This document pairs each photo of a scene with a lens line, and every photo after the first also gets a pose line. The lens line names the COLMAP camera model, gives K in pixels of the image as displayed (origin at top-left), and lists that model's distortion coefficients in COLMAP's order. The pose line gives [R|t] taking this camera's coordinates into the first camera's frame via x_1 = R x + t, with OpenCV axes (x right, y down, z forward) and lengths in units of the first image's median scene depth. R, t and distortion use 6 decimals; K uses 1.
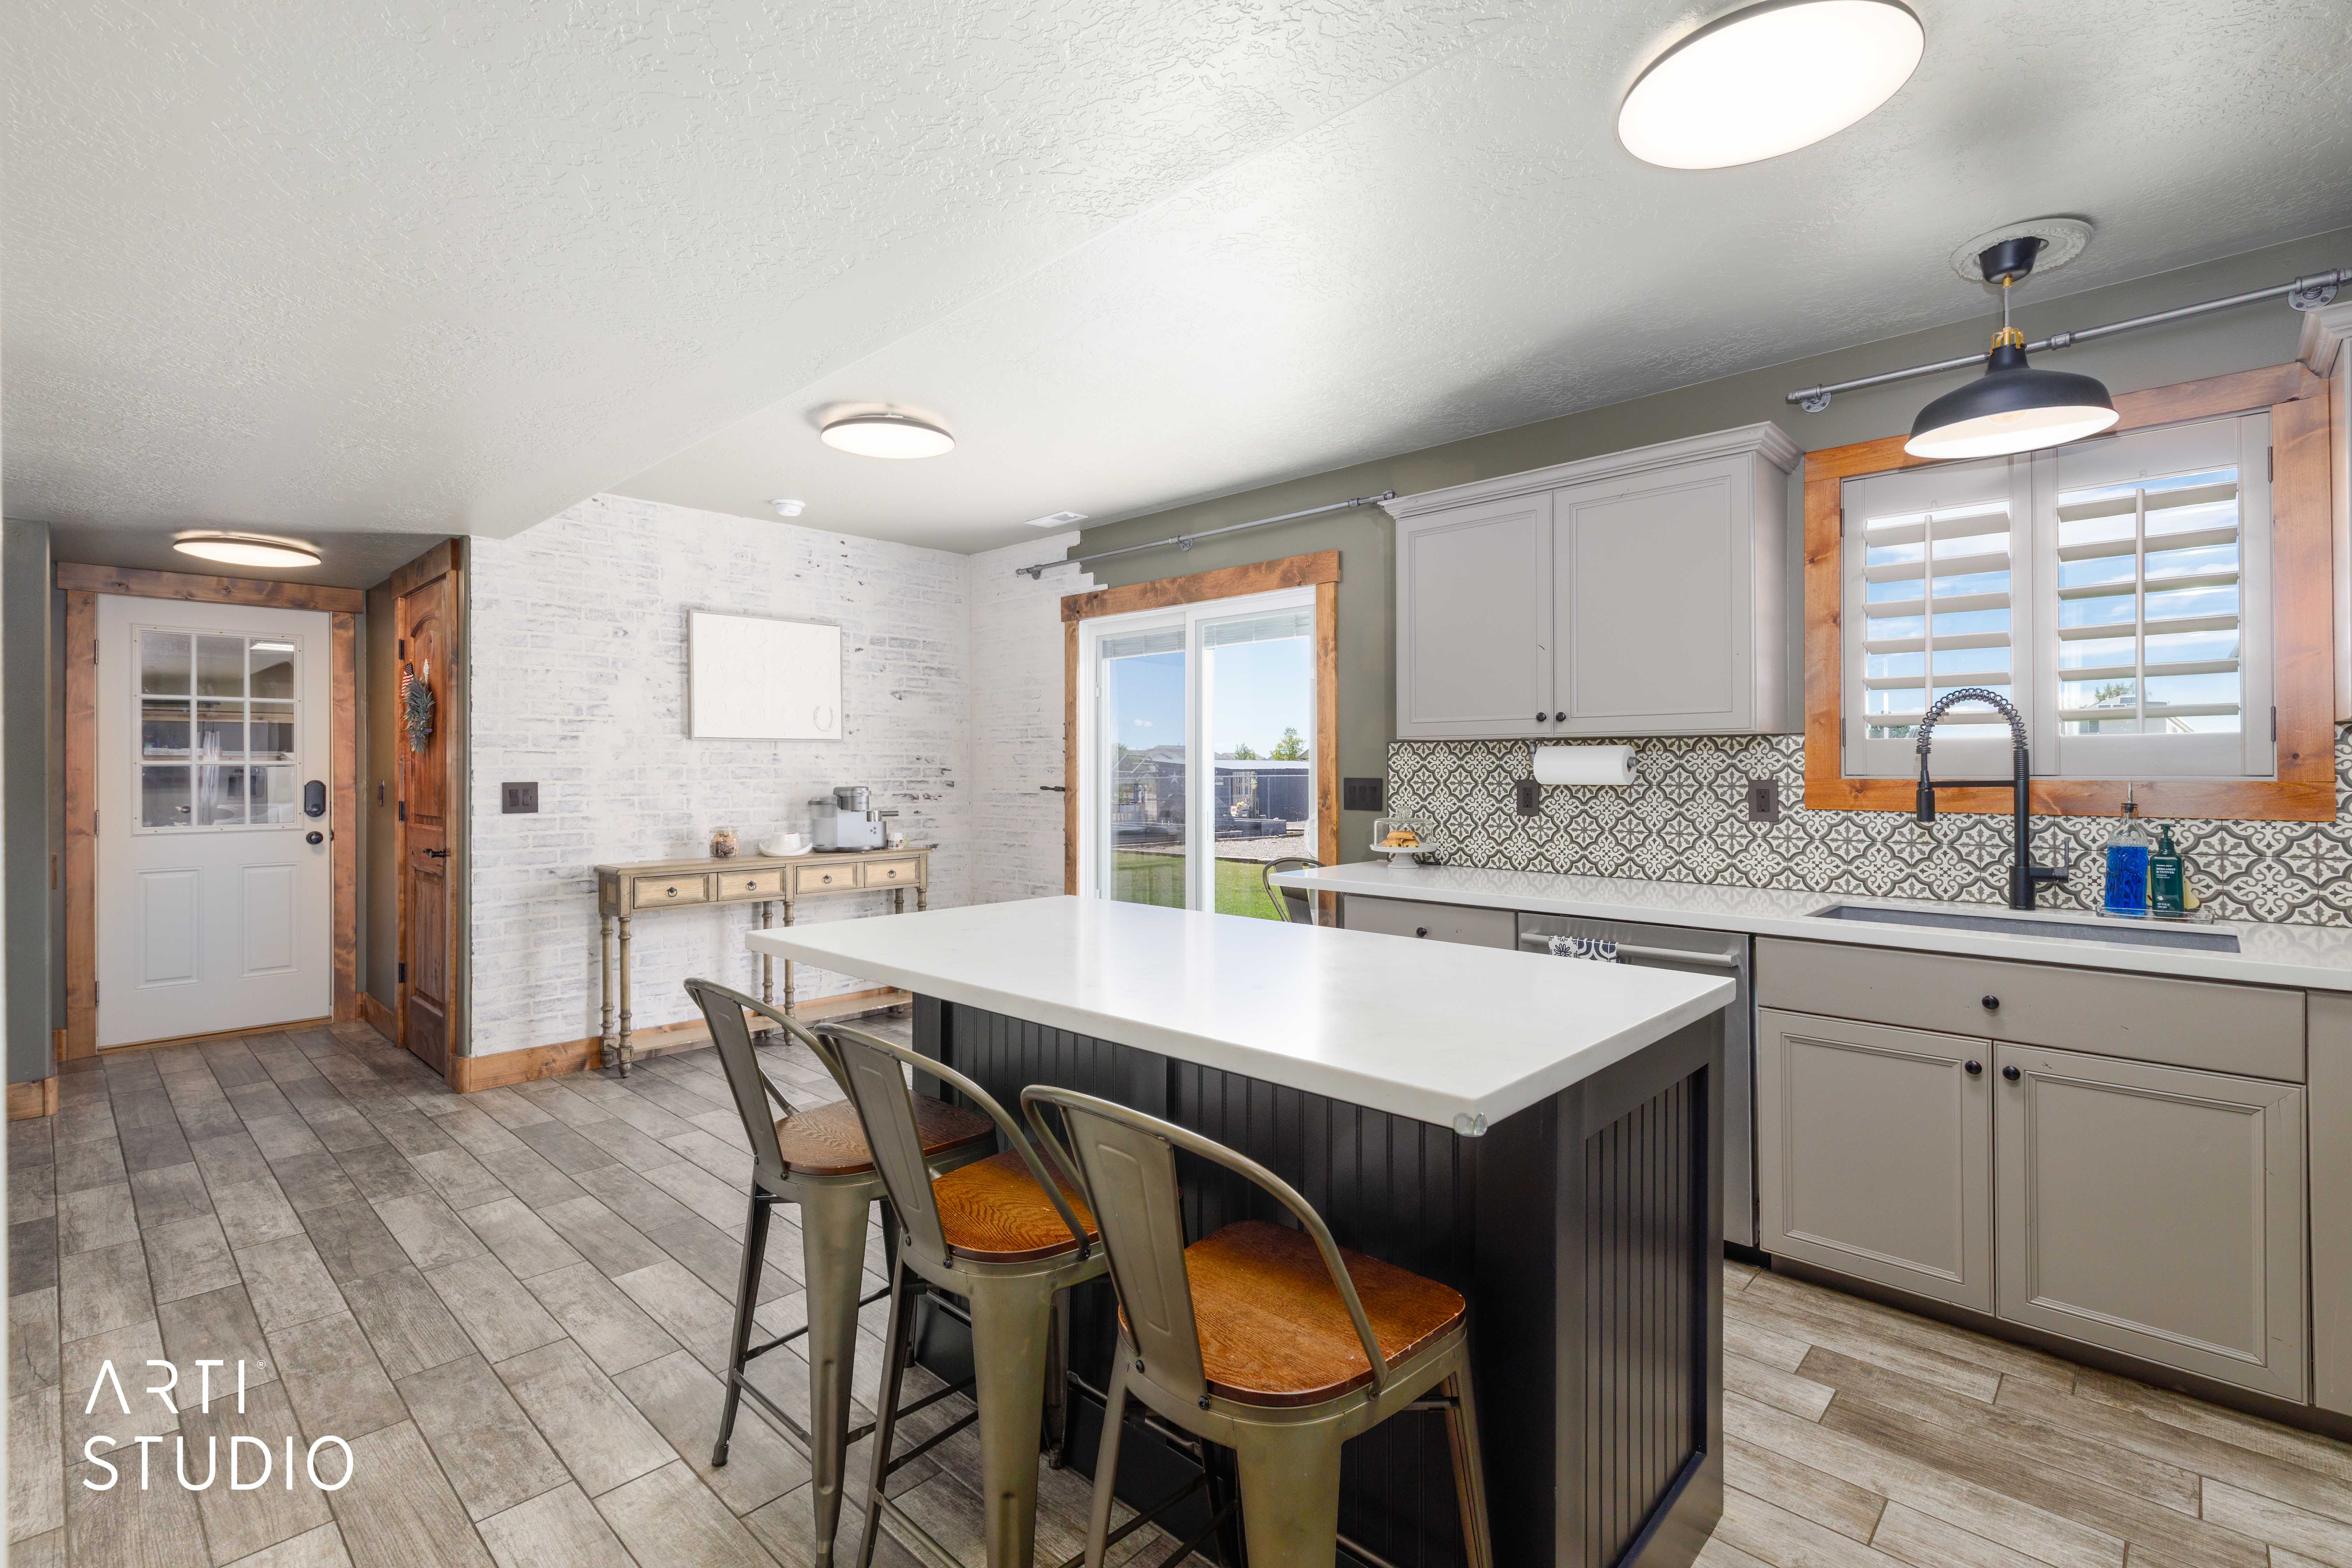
lens RADIAL K [[1063.9, 0, 1188.8], [0, 1063.9, 762.5], [0, 0, 1]] dist [0.006584, -0.000282]
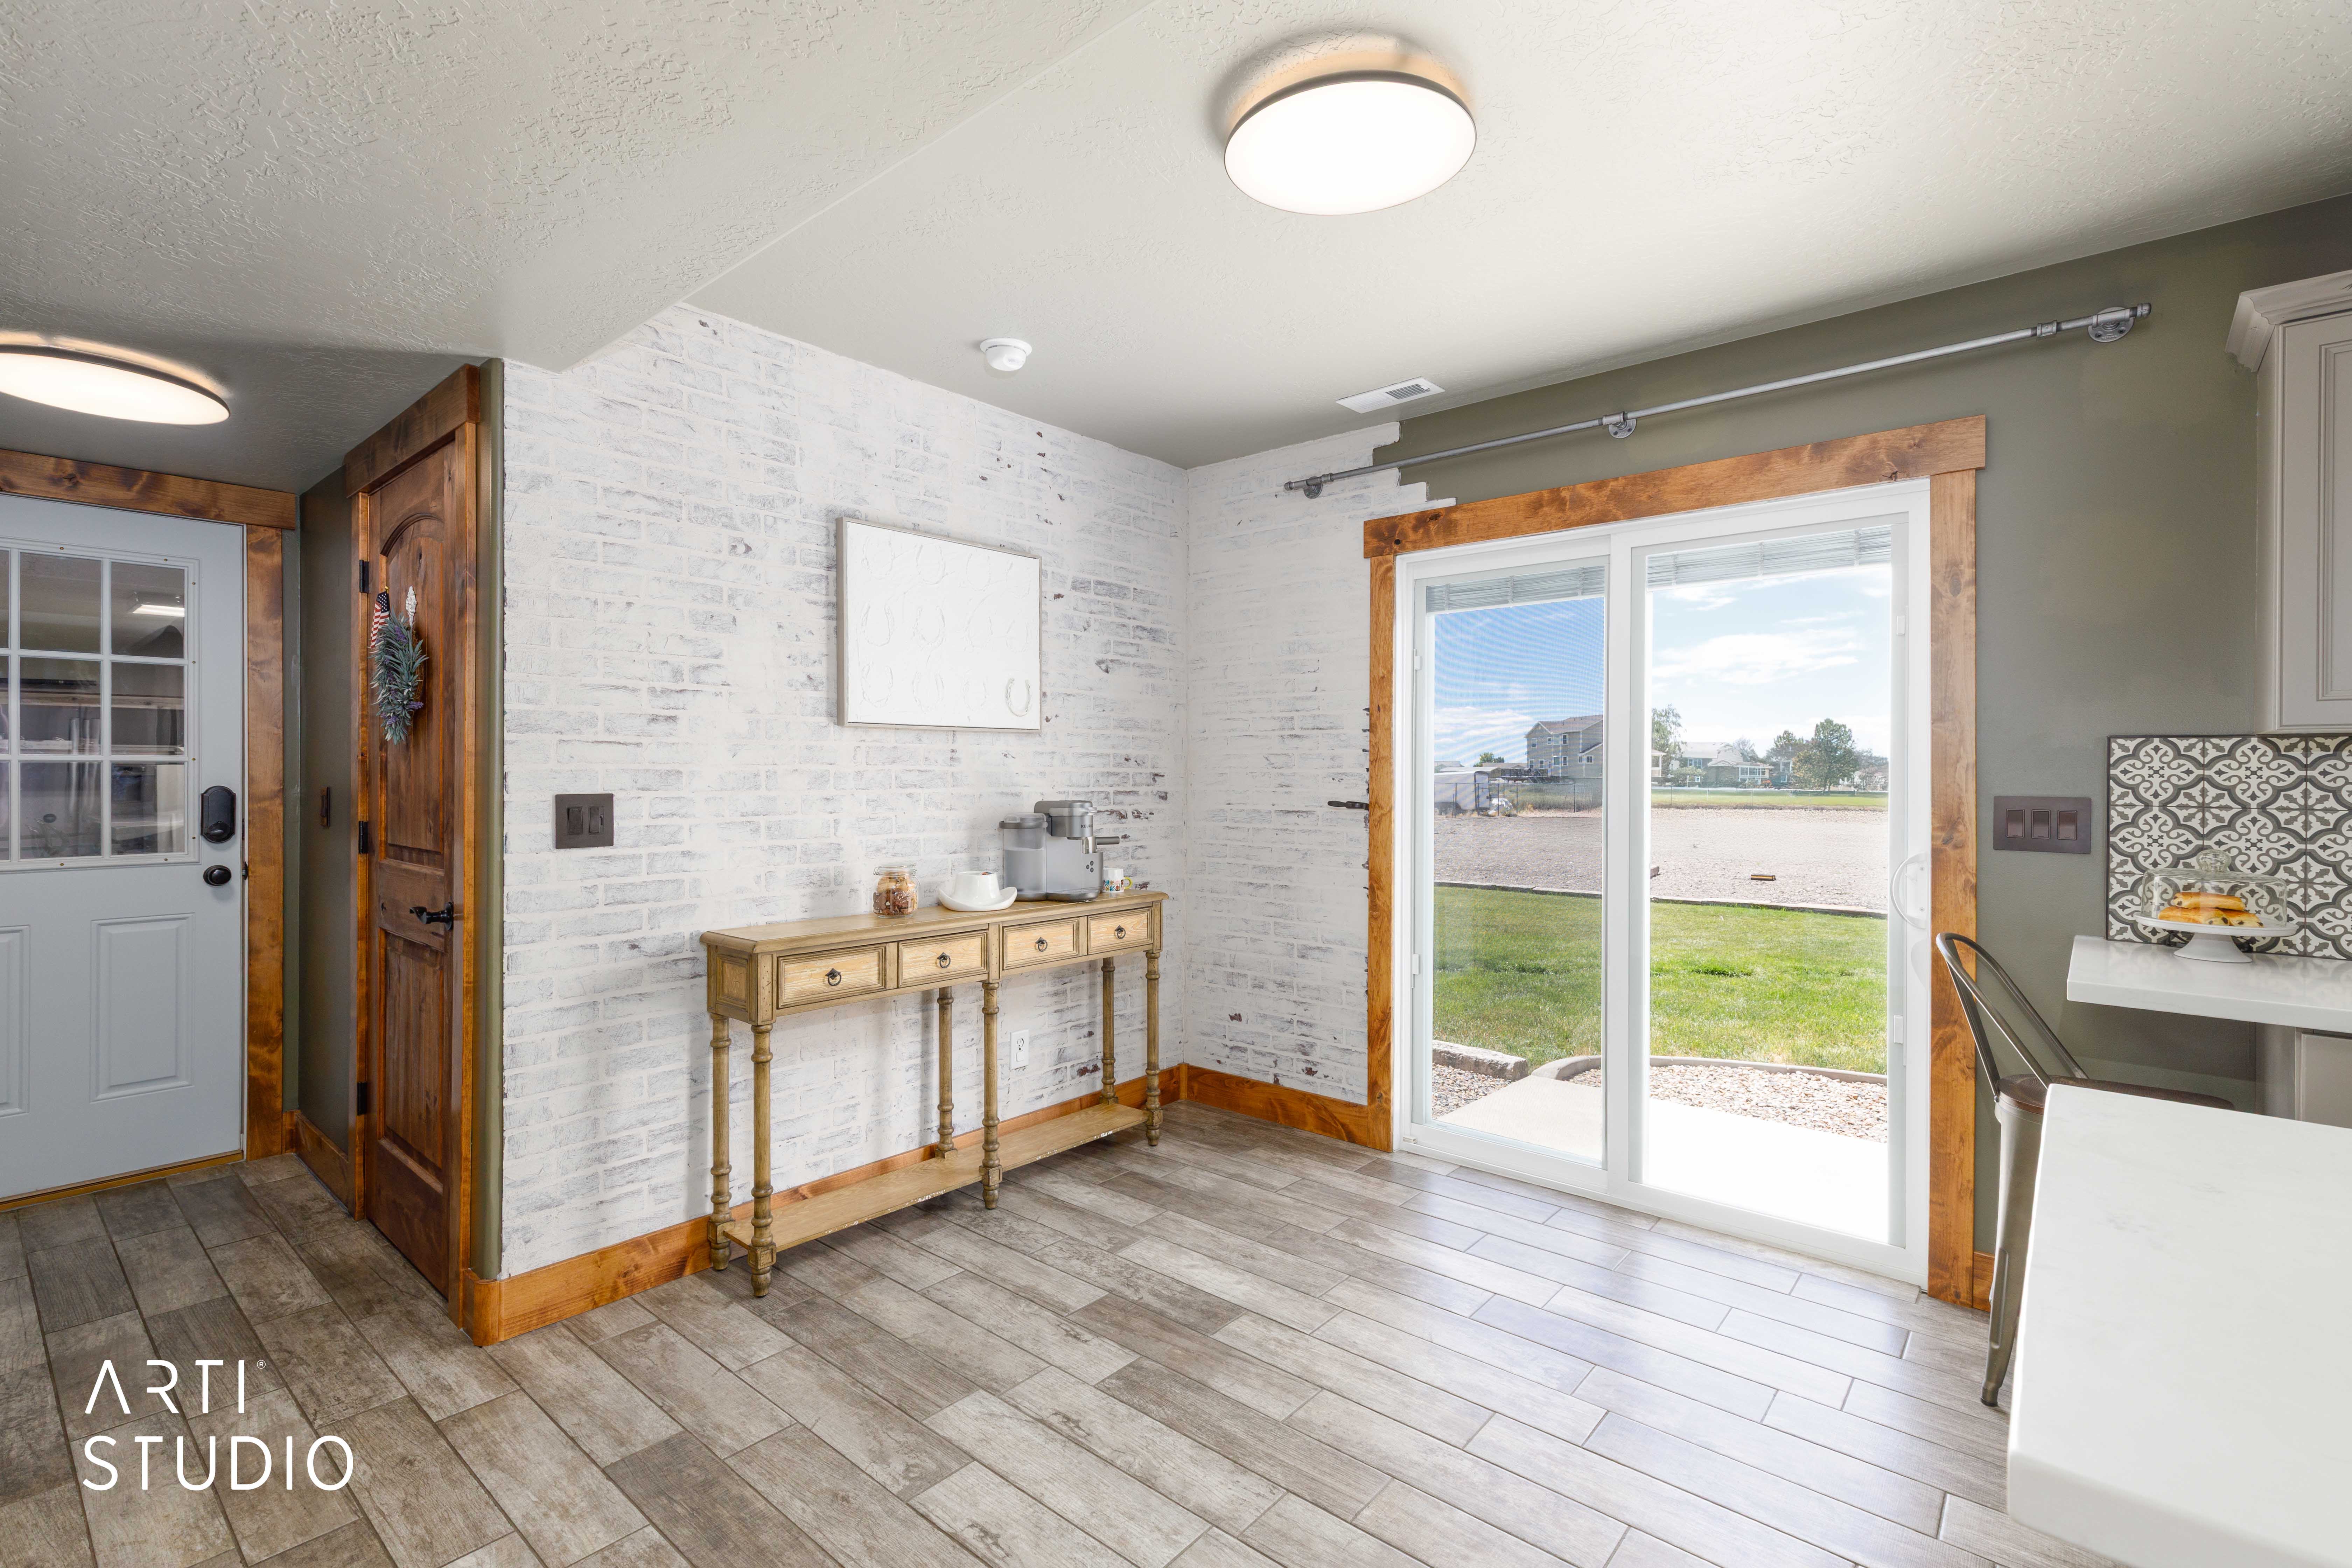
lens RADIAL K [[1063.9, 0, 1172.7], [0, 1063.9, 770.3], [0, 0, 1]] dist [0.006584, -0.000282]
pose [[0.999064, 0.007414, 0.042619, -0.322743], [-0.007605, 0.999962, 0.004324, 0.000603], [-0.042585, -0.004644, 0.999082, 0.395429]]
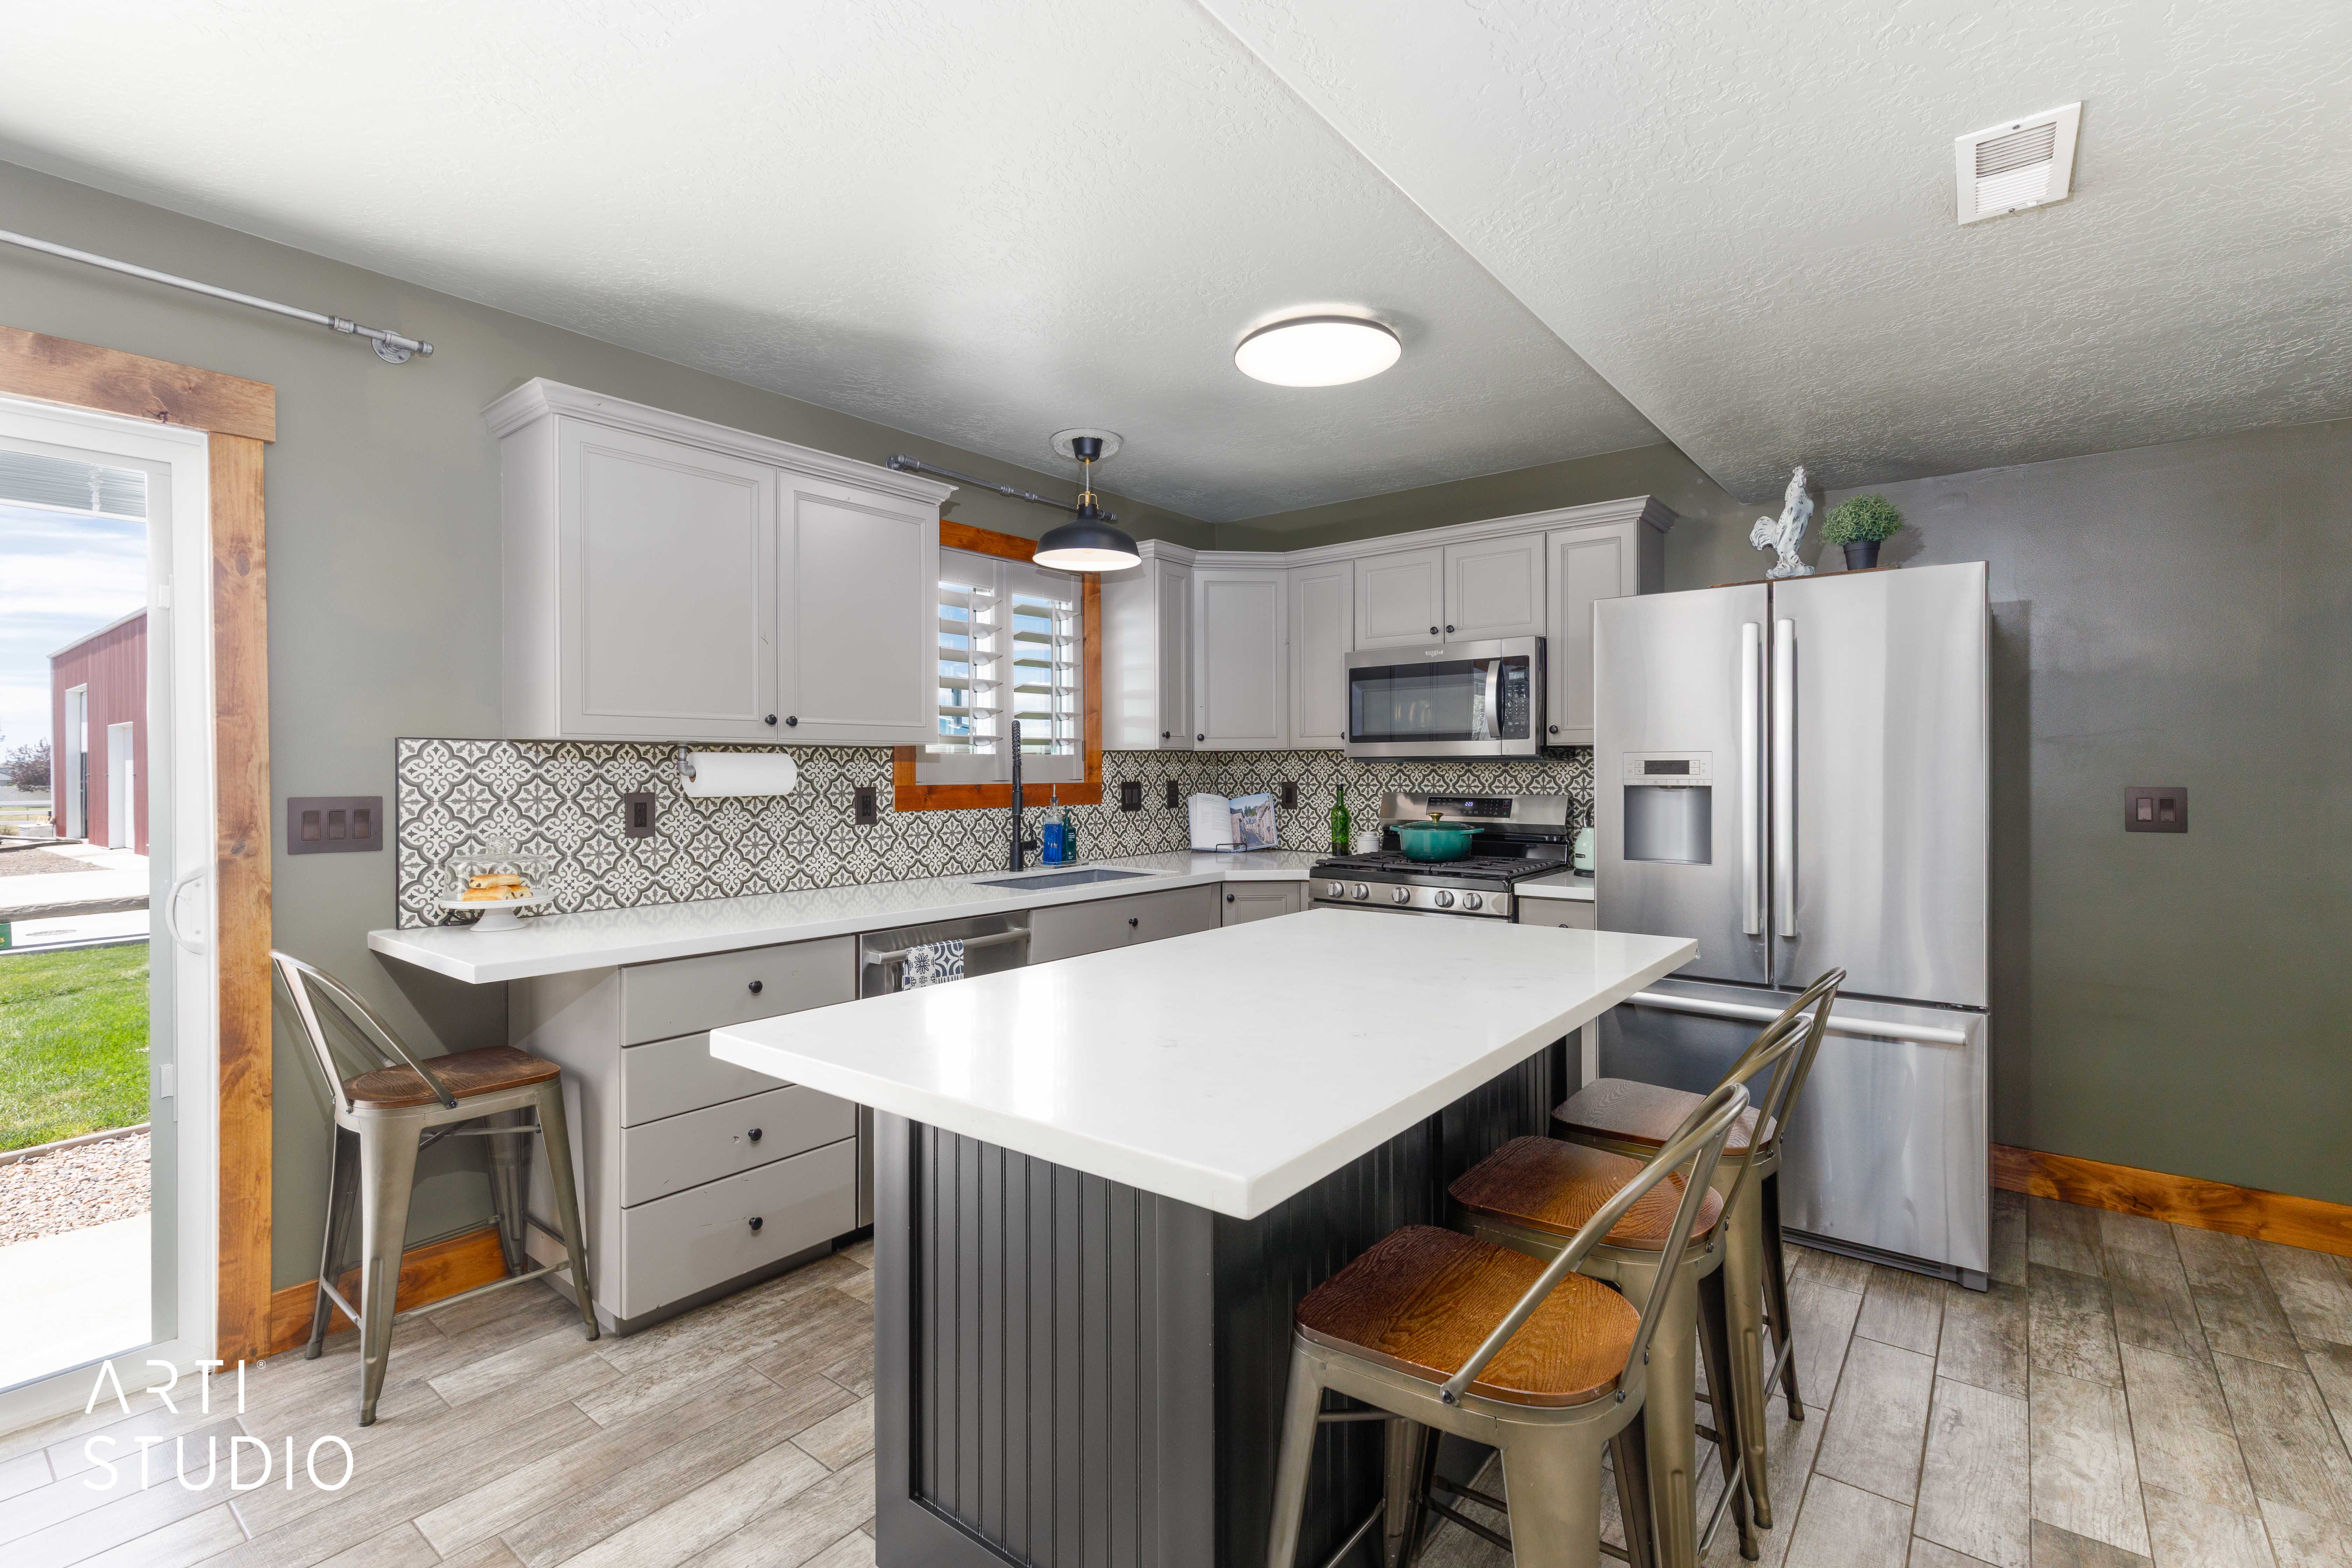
lens RADIAL K [[1063.9, 0, 1185.3], [0, 1063.9, 773.4], [0, 0, 1]] dist [0.006584, -0.000282]
pose [[-0.098215, 0.002860, 0.995161, -0.435952], [0.002096, 0.999994, -0.002667, 0.003837], [-0.995163, 0.001824, -0.098221, 0.551526]]
